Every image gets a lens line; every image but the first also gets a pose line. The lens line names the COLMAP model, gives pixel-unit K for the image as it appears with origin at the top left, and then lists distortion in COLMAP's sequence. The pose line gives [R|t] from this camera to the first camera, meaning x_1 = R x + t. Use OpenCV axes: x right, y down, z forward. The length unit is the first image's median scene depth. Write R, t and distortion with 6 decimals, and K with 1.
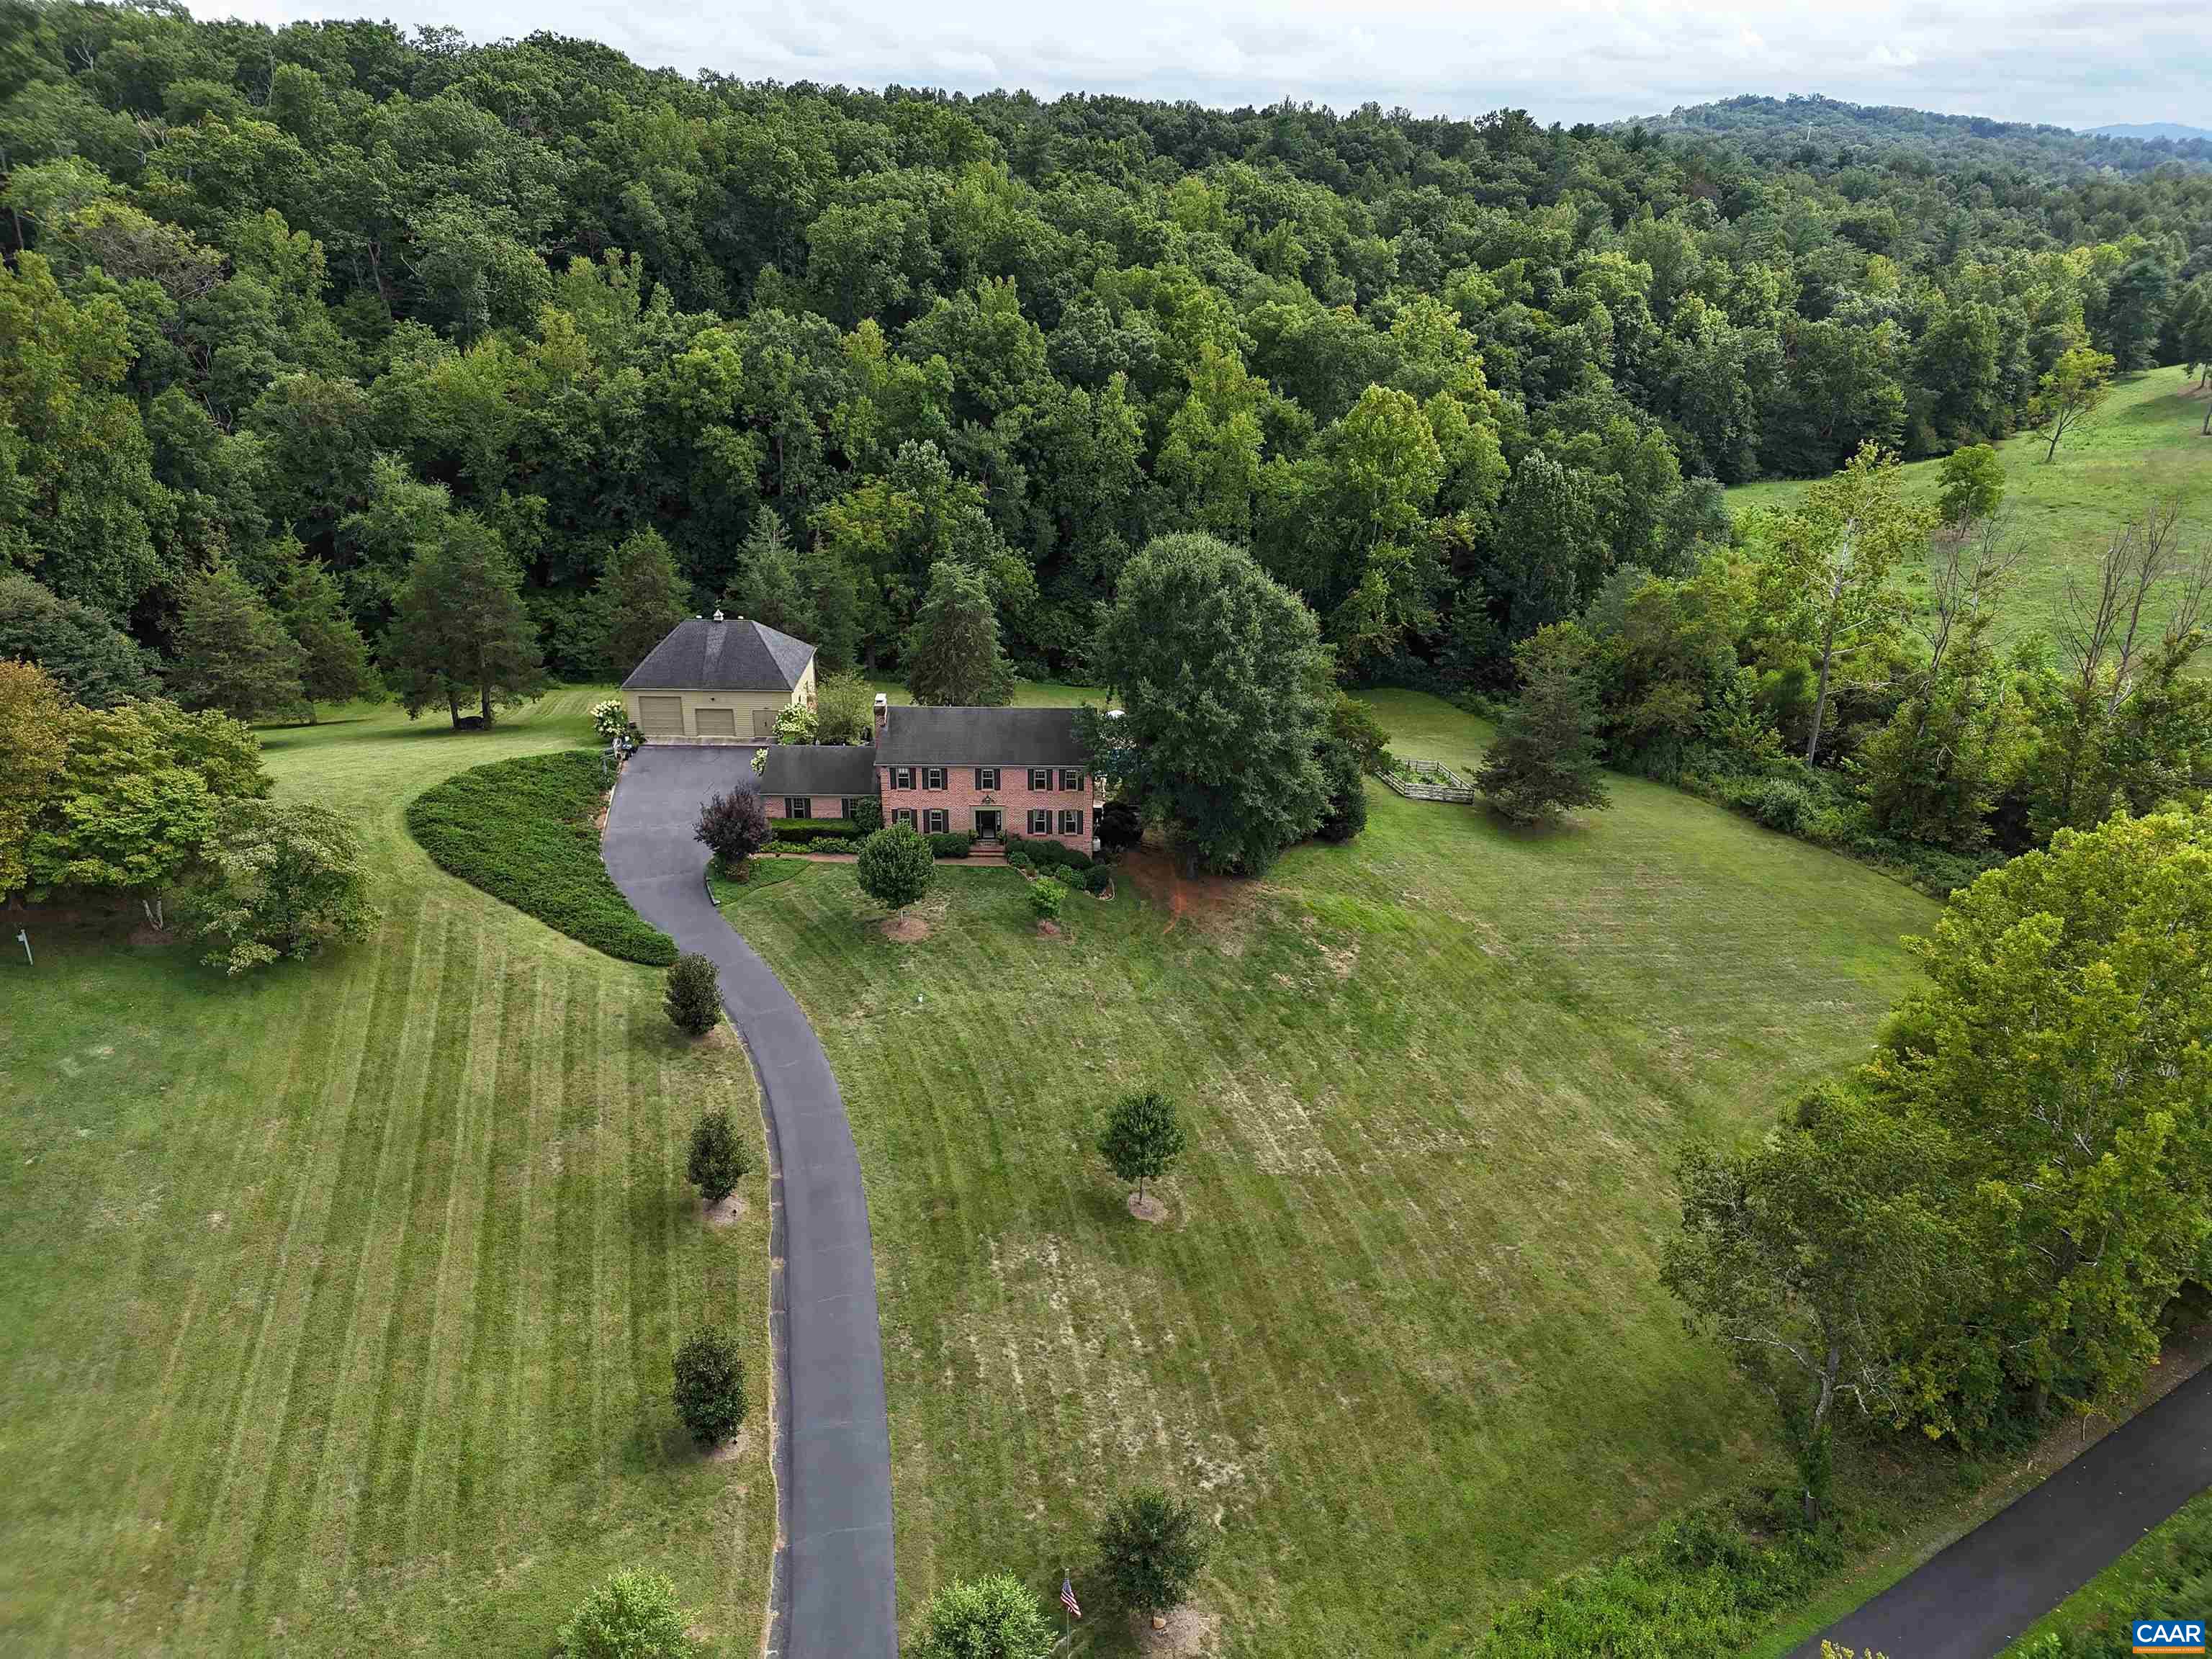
lens RADIAL K [[1551.1, 0, 1108.3], [0, 1551.1, 829.4], [0, 0, 1]] dist [0.065291, -0.067166]
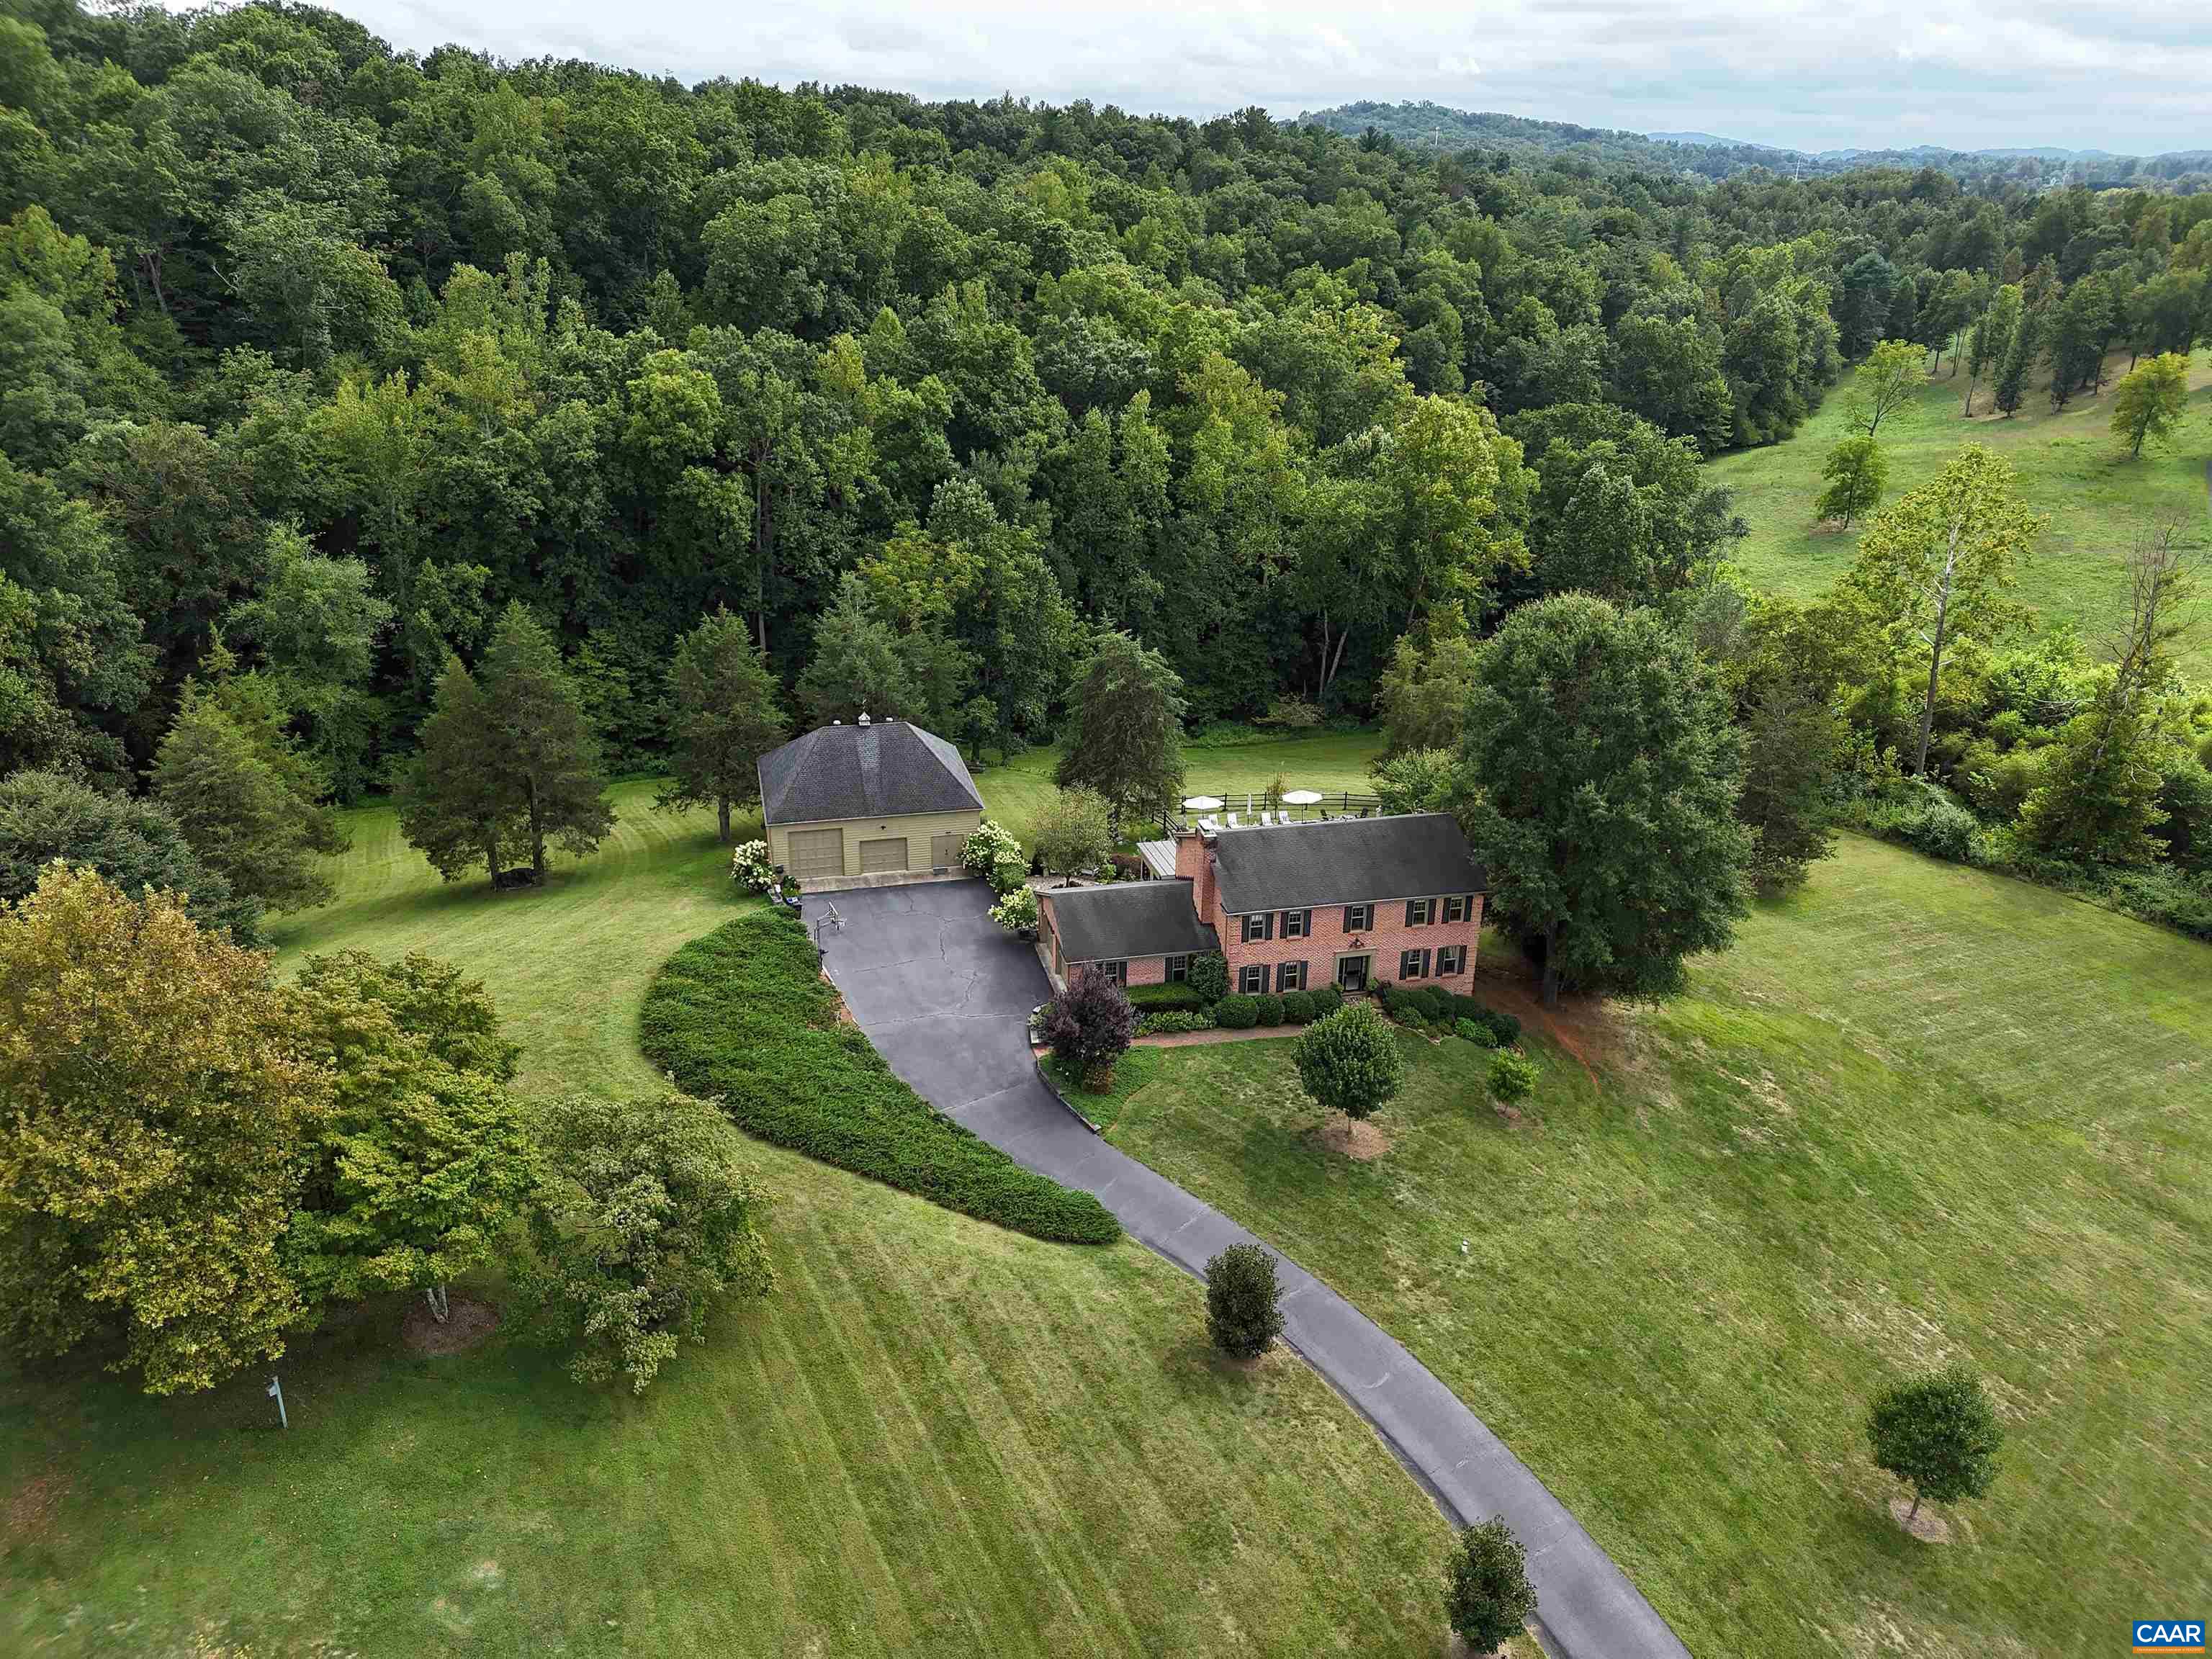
lens RADIAL K [[1551.1, 0, 1108.3], [0, 1551.1, 829.4], [0, 0, 1]] dist [0.065291, -0.067166]
pose [[0.975080, -0.083346, 0.205605, -0.224754], [0.083317, 0.996484, 0.008816, -0.059237], [-0.205616, 0.008534, 0.978595, 0.155207]]
